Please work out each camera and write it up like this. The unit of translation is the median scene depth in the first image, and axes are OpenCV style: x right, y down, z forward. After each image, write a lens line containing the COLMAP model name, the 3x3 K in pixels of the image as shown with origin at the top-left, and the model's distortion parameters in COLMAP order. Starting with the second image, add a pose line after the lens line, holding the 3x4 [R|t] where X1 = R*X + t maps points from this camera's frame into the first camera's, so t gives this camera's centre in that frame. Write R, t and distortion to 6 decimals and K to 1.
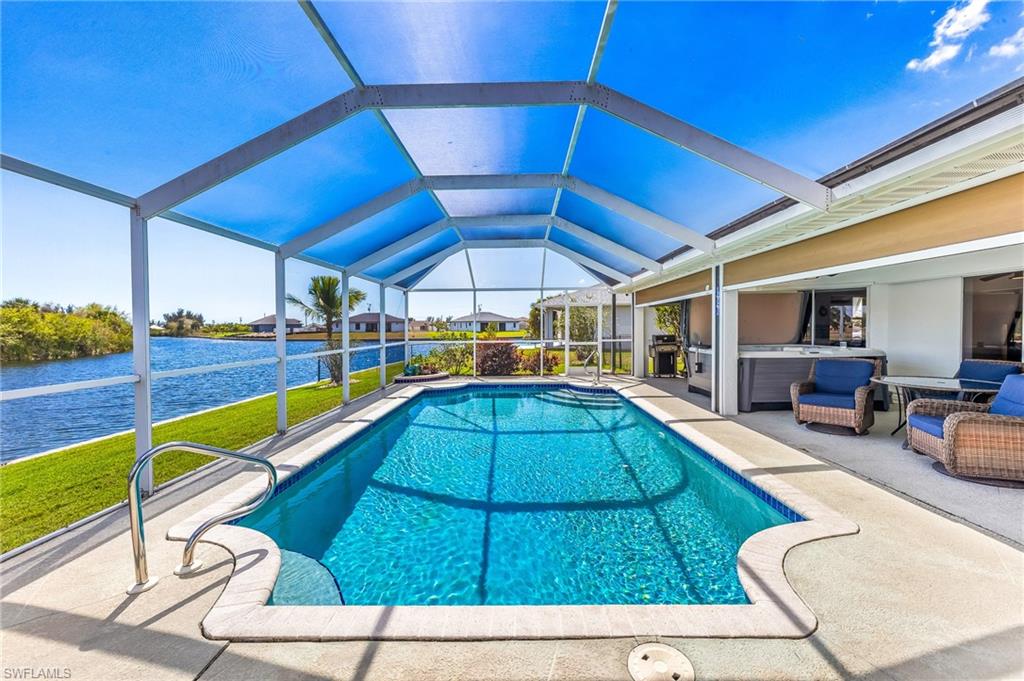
lens RADIAL K [[435.7, 0, 518.9], [0, 435.7, 334.9], [0, 0, 1]] dist [0.001204, -0.000112]
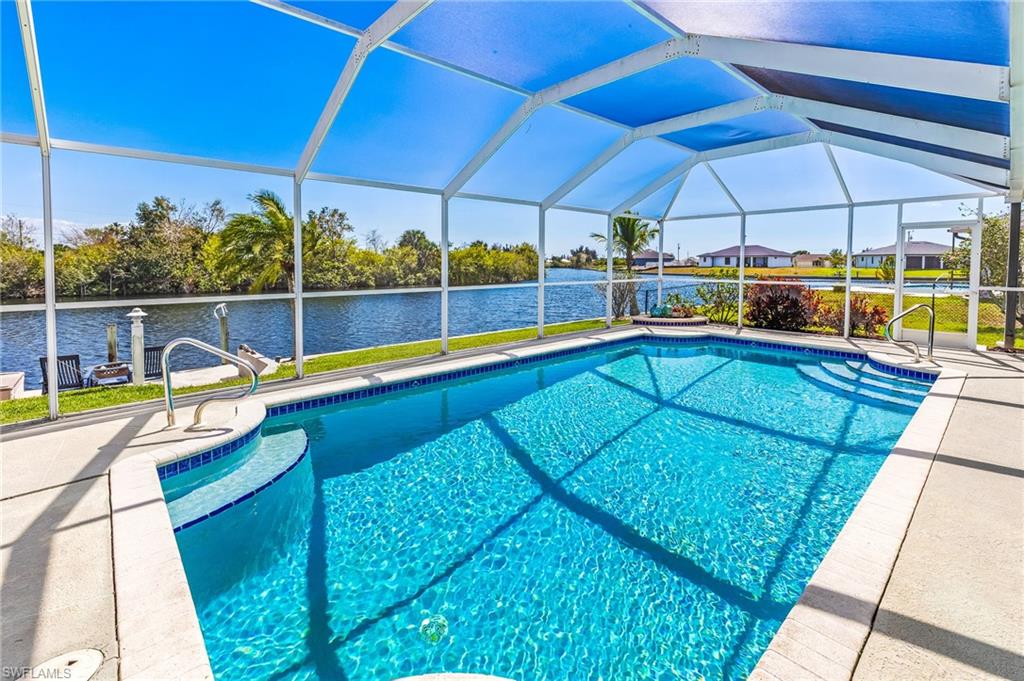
lens RADIAL K [[455.9, 0, 509.8], [0, 455.9, 280.2], [0, 0, 1]] dist [0.002507, 0.000344]
pose [[0.675565, 0.037023, -0.736371, 0.060686], [-0.019995, 0.999291, 0.031898, -0.001049], [0.737030, -0.006825, 0.675826, 0.044371]]
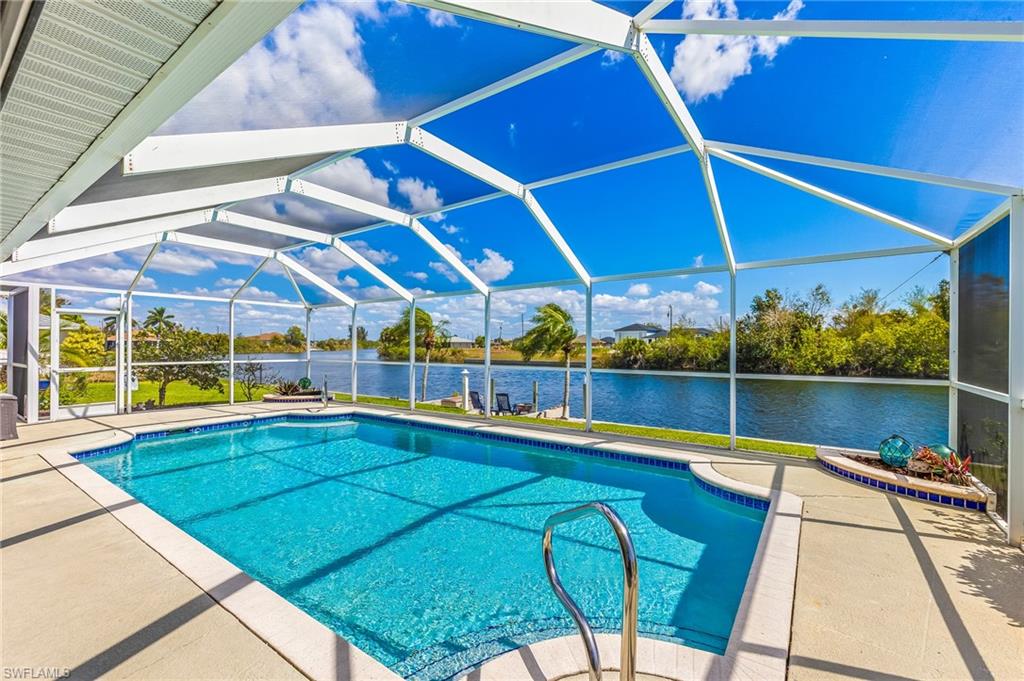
lens RADIAL K [[435.7, 0, 510.8], [0, 435.7, 339.1], [0, 0, 1]] dist [0.001204, -0.000112]
pose [[-0.576682, -0.003693, -0.816960, 0.081604], [-0.009845, 0.999949, 0.002429, -0.004978], [0.816909, 0.009443, -0.576689, 0.247893]]
